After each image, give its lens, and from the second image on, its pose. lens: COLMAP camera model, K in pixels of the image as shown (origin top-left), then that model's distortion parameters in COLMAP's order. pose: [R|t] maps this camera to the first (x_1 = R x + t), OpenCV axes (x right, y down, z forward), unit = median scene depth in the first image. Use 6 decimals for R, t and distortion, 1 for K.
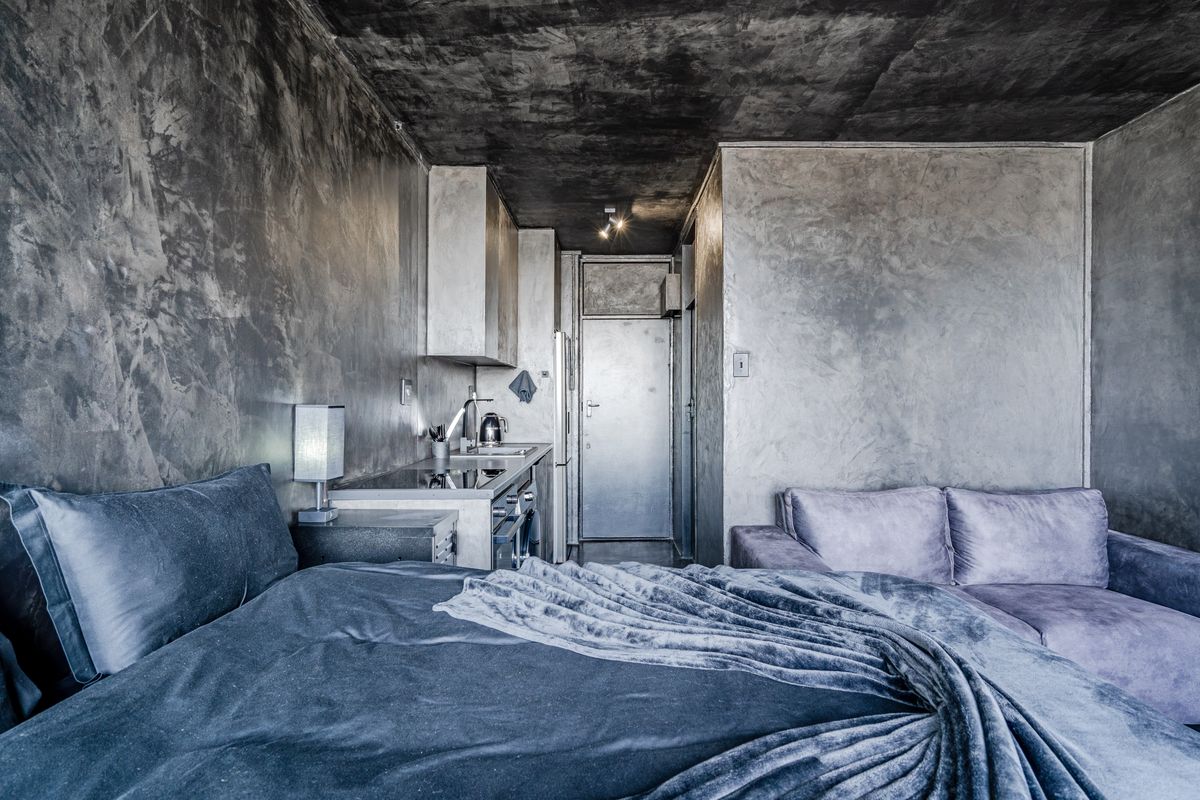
lens RADIAL K [[596.9, 0, 600.0], [0, 596.9, 400.0], [0, 0, 1]] dist [0.002113, 0.000279]
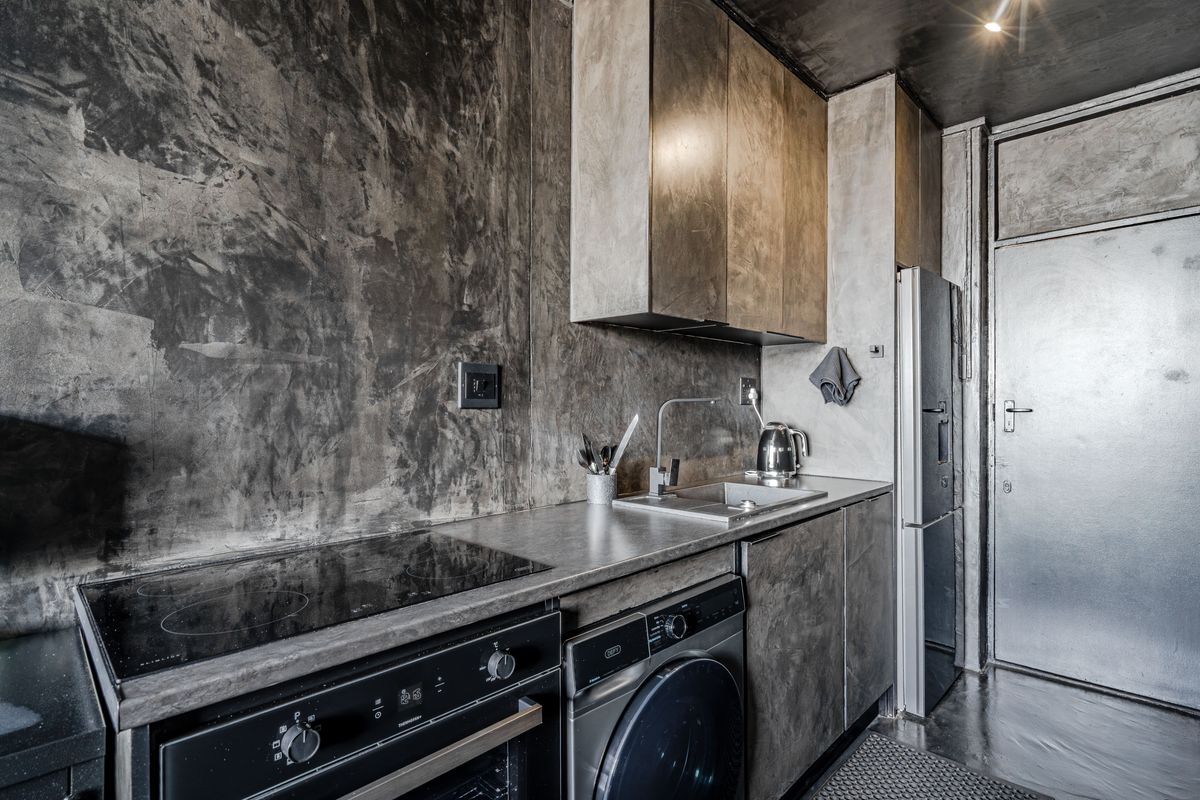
lens RADIAL K [[578.2, 0, 600.0], [0, 578.2, 400.0], [0, 0, 1]] dist [-0.001019, -0.000831]
pose [[0.726814, -0.004743, -0.686818, 0.309656], [0.004416, 0.999988, -0.002233, -0.000716], [0.686820, -0.001410, 0.726826, 1.724877]]
